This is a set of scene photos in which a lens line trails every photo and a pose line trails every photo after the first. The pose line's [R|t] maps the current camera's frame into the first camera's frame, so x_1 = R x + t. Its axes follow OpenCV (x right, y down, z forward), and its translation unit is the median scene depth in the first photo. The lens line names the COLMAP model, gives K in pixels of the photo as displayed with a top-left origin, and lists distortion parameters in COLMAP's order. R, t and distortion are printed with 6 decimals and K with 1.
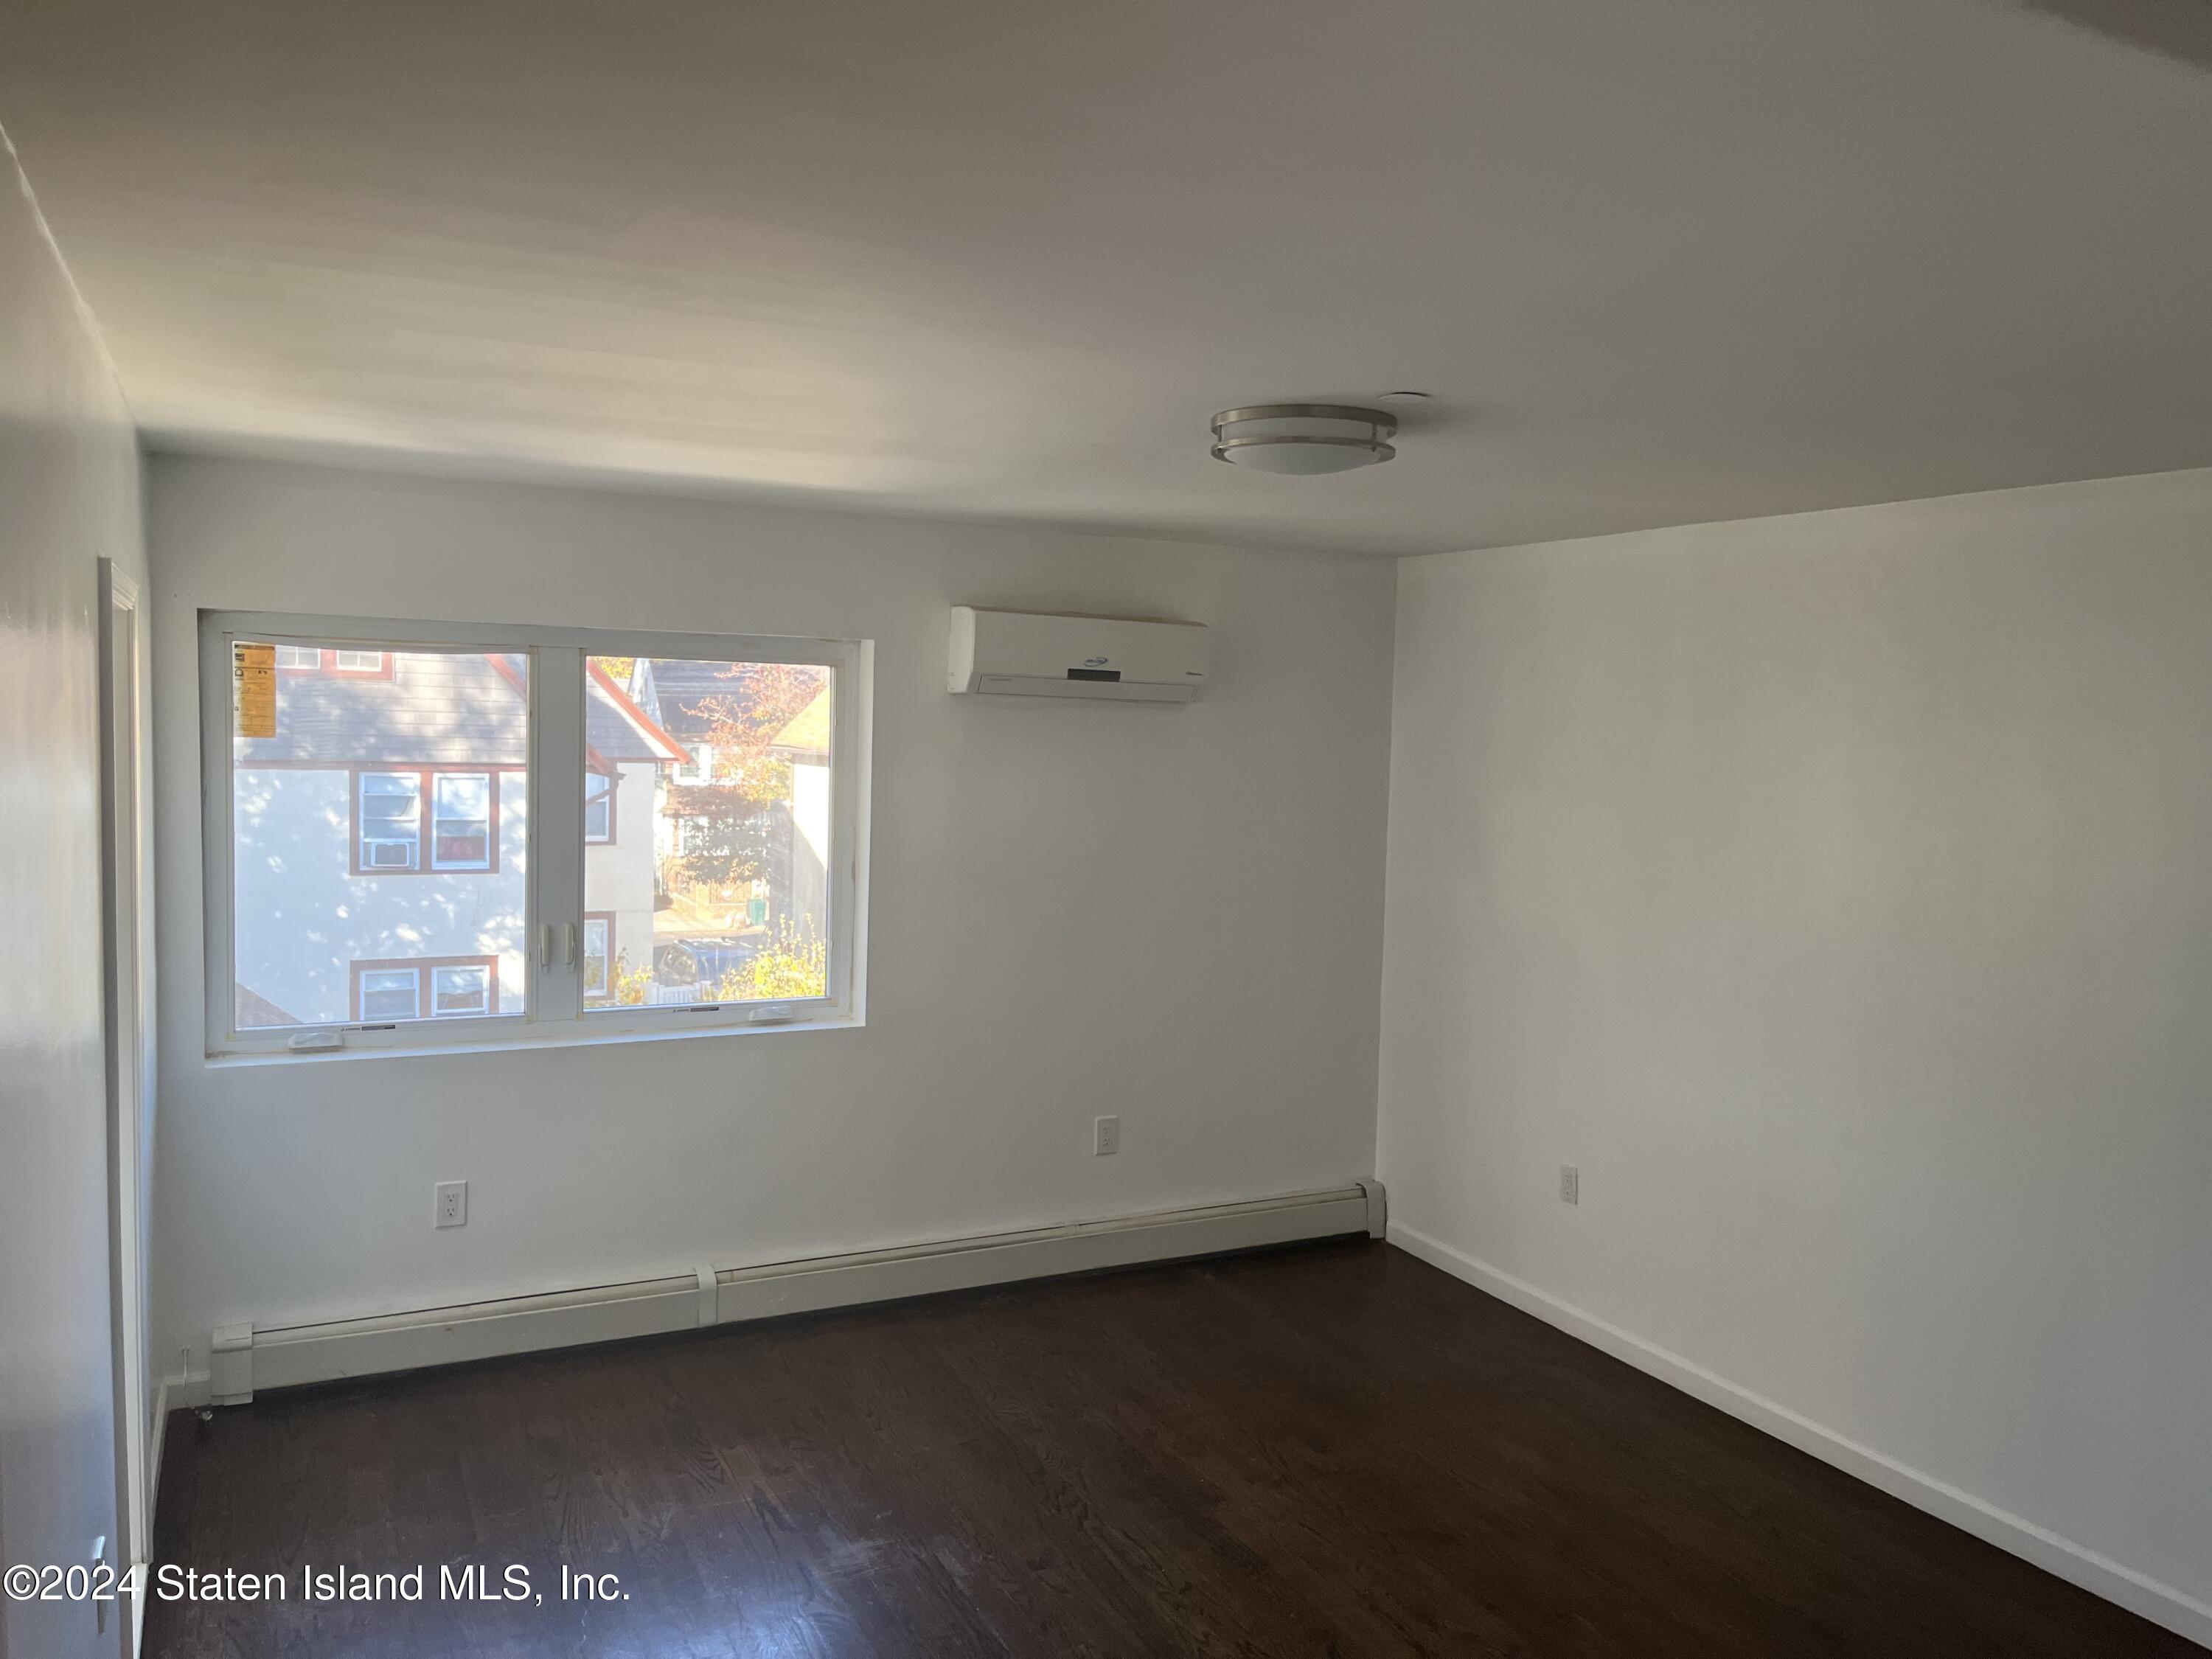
lens RADIAL K [[1679.7, 0, 1112.6], [0, 1679.7, 833.6], [0, 0, 1]] dist [0.045266, -0.038663]
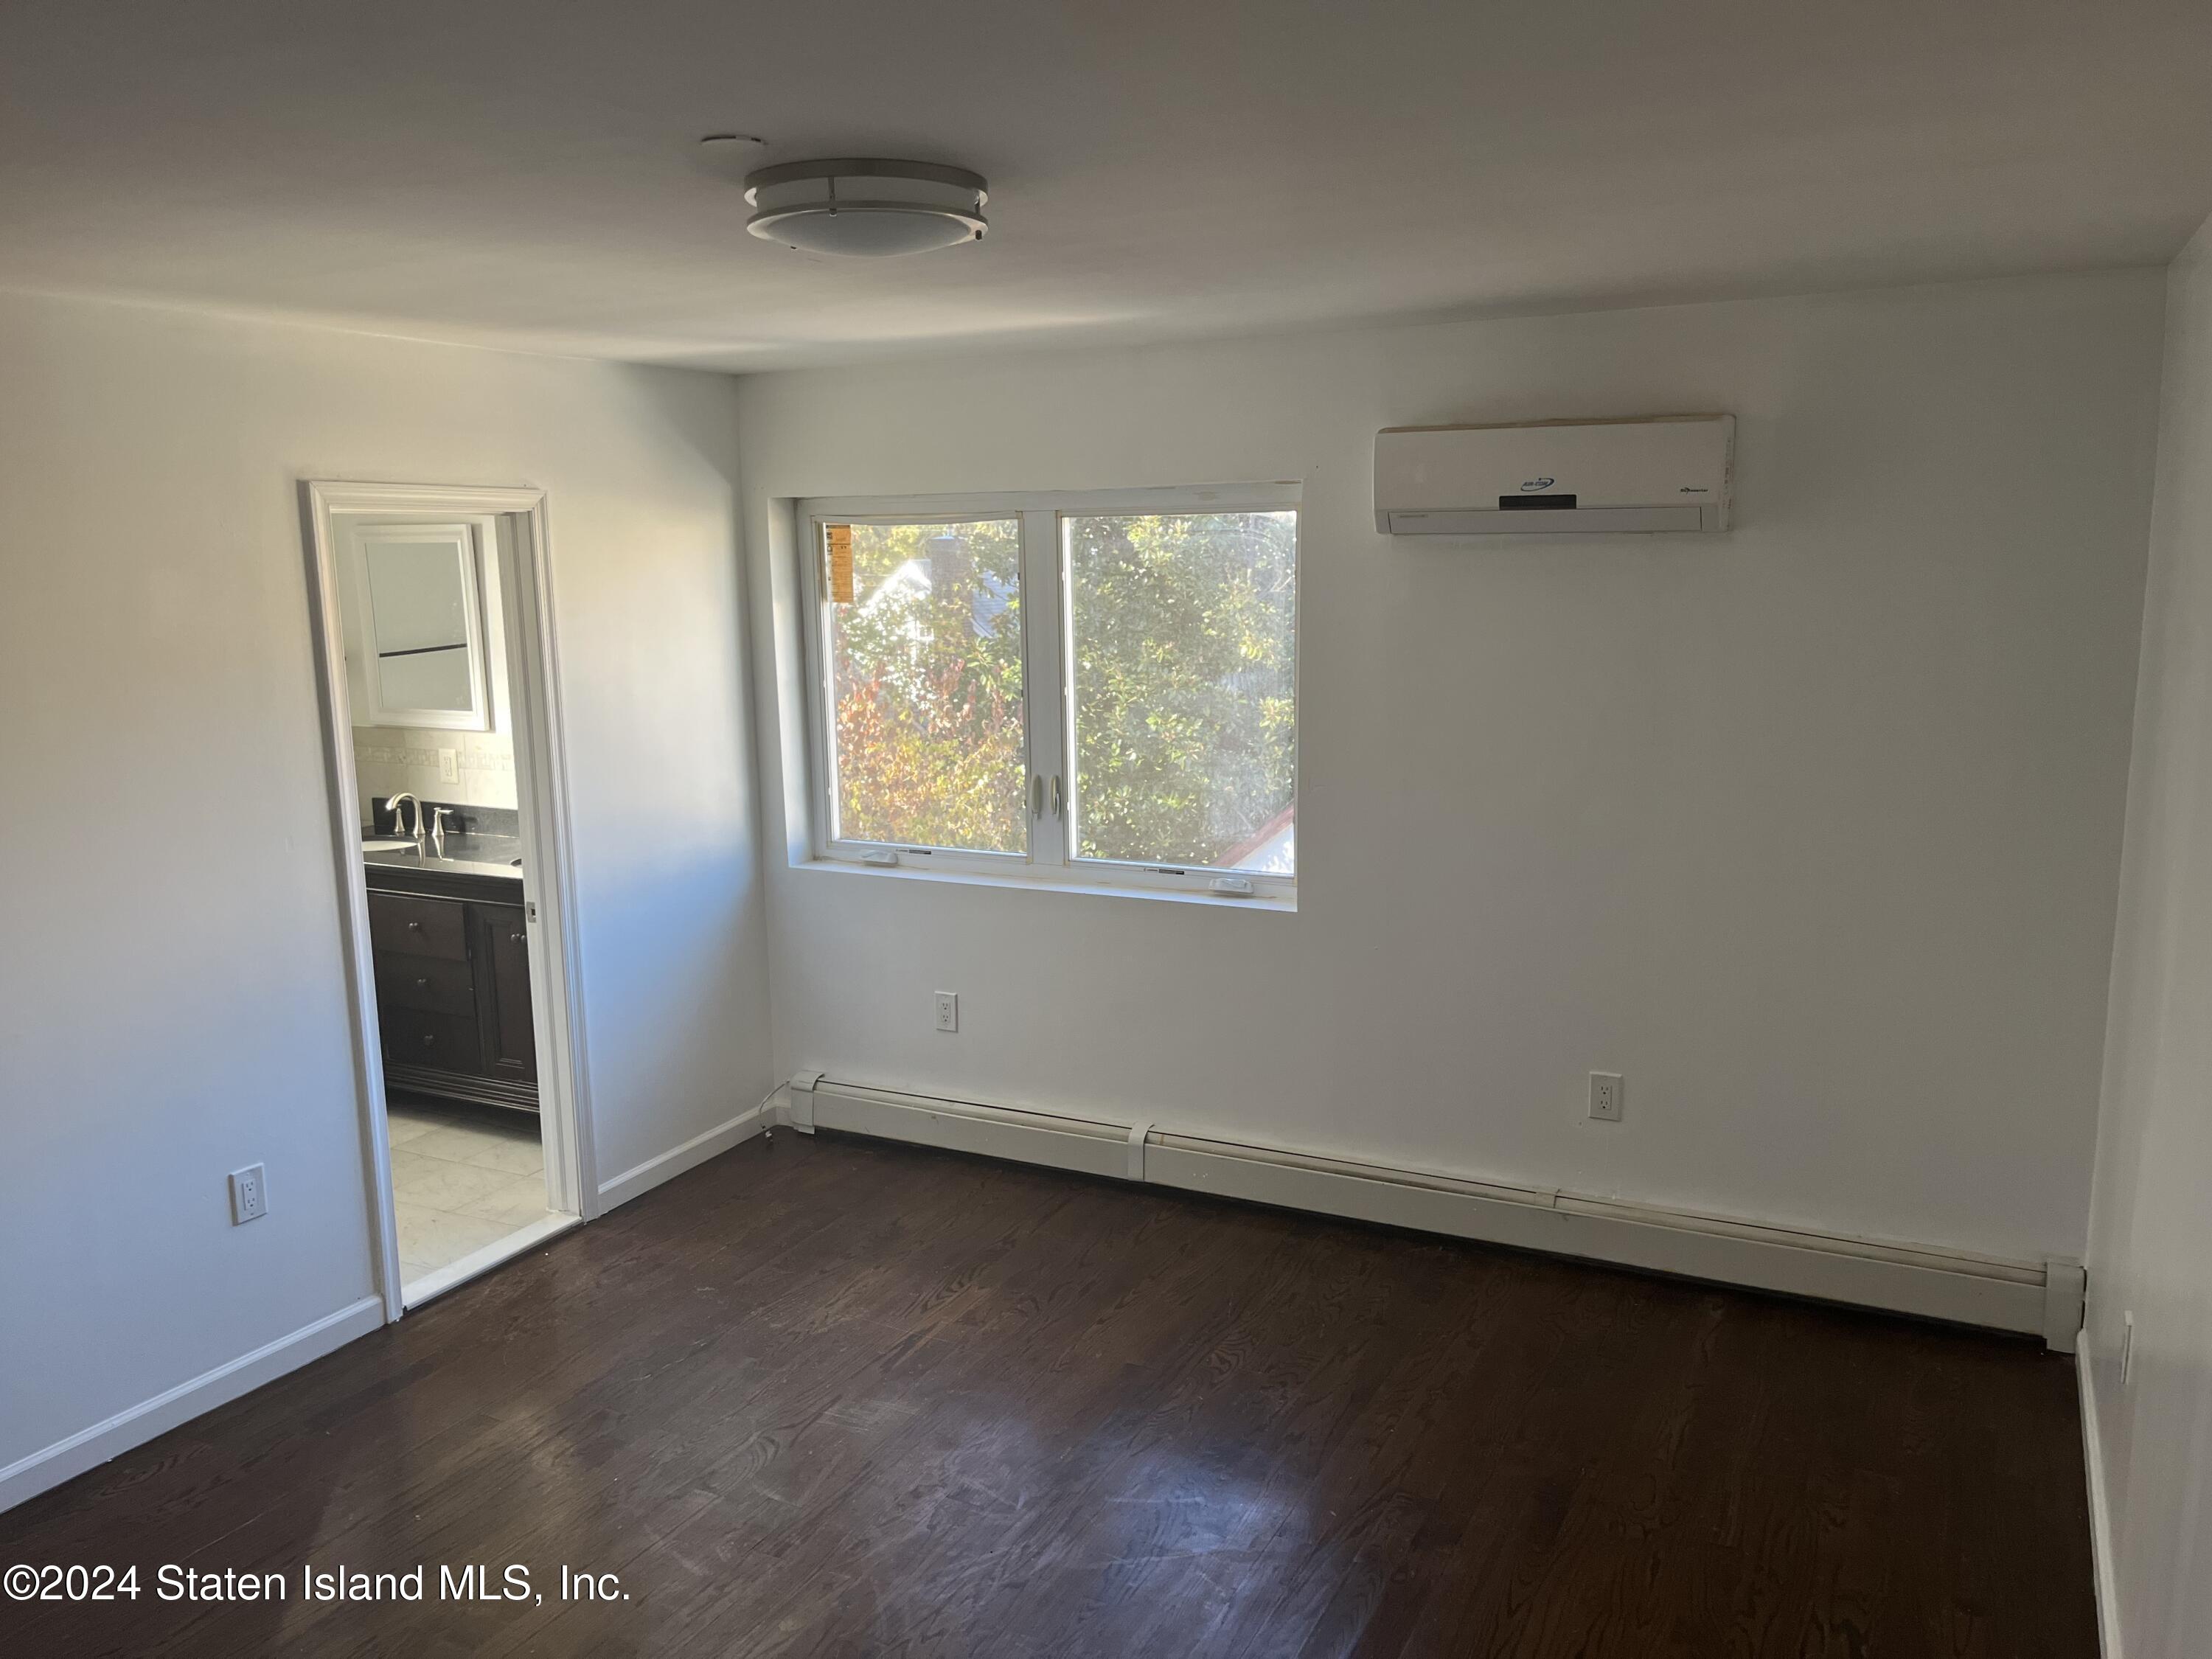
lens RADIAL K [[1679.7, 0, 1112.7], [0, 1679.7, 833.8], [0, 0, 1]] dist [0.045266, -0.038663]
pose [[0.588669, 0.098846, -0.802308, 0.538008], [-0.022592, 0.994120, 0.105901, -0.021866], [0.808059, -0.044215, 0.587441, 0.403381]]
